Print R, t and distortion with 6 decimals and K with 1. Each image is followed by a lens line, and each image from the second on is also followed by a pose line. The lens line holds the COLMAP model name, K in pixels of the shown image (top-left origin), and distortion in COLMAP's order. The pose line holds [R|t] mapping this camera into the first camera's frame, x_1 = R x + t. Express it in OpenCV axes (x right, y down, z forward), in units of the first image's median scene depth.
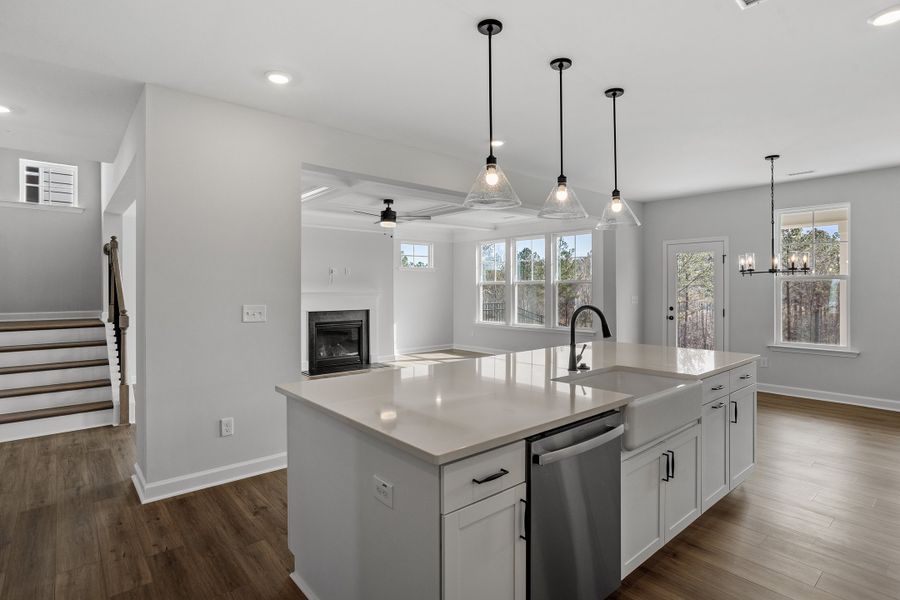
lens RADIAL K [[461.6, 0, 448.9], [0, 461.6, 288.3], [0, 0, 1]] dist [0.001548, 0.000060]
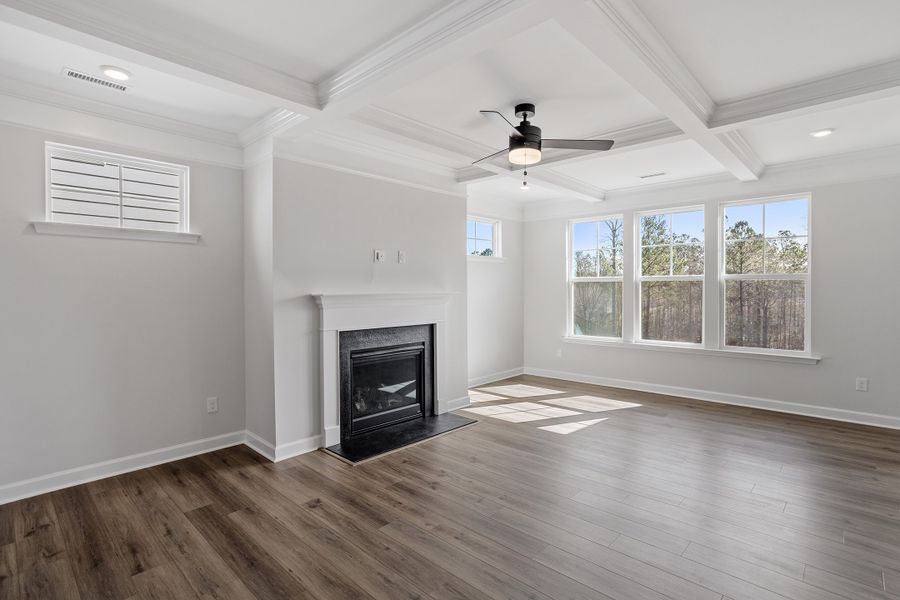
lens RADIAL K [[440.4, 0, 454.2], [0, 440.4, 289.7], [0, 0, 1]] dist [-0.013377, 0.000136]
pose [[0.995396, 0.001848, 0.095828, -0.216041], [-0.002423, 0.999980, 0.005884, -0.000112], [-0.095815, -0.006090, 0.995380, 0.474872]]
